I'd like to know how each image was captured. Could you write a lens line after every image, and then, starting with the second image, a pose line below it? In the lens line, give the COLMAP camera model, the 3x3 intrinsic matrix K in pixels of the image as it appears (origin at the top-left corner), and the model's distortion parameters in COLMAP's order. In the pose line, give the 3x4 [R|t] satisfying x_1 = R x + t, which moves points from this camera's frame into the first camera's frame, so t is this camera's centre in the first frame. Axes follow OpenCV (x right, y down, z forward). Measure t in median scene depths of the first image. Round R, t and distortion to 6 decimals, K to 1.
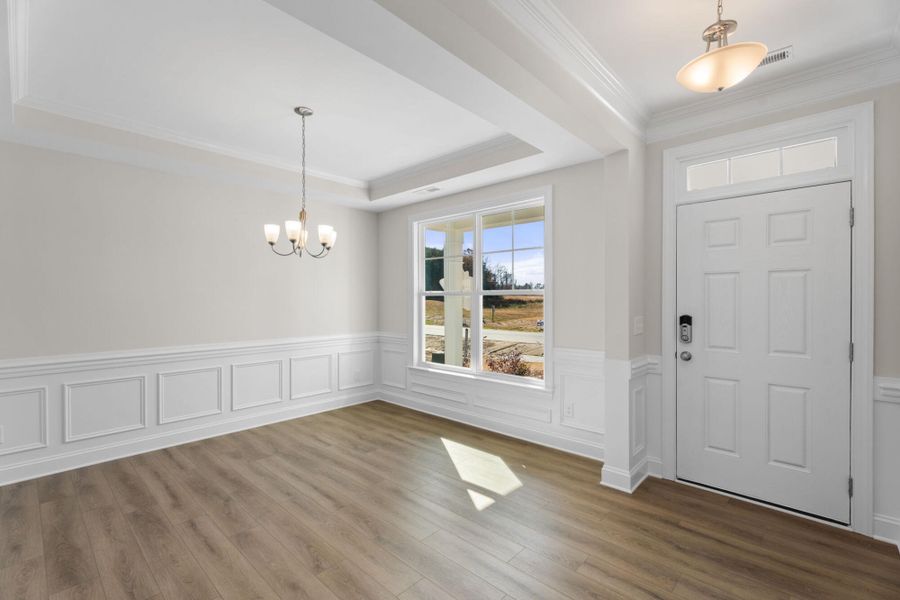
lens RADIAL K [[398.6, 0, 447.5], [0, 398.6, 302.7], [0, 0, 1]] dist [0.002002, 0.000270]
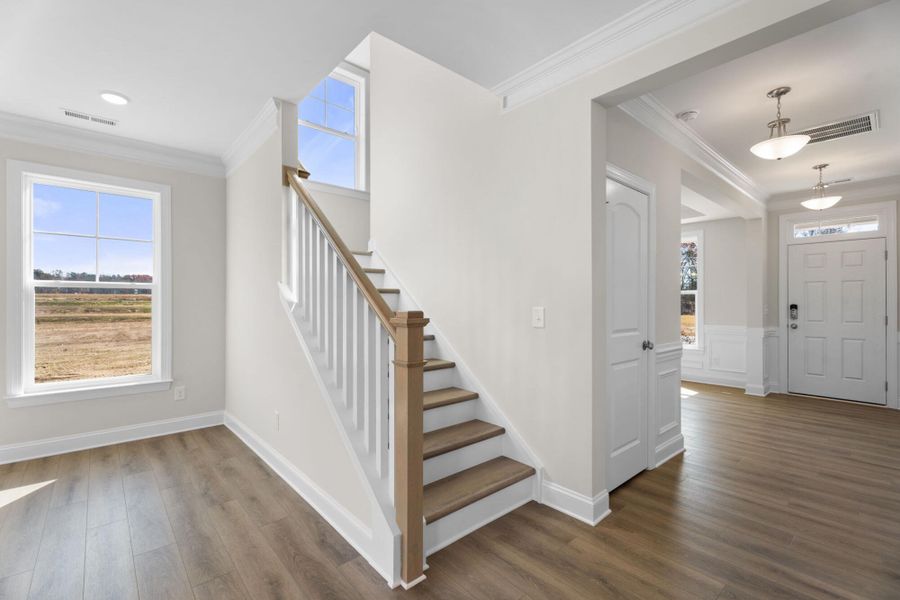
lens RADIAL K [[396.9, 0, 449.4], [0, 396.9, 302.7], [0, 0, 1]] dist [0.001422, 0.000082]
pose [[0.995544, -0.000881, -0.094293, -0.838847], [0.000404, 0.999987, -0.005077, 0.032538], [0.094296, 0.005016, 0.995532, -1.012286]]
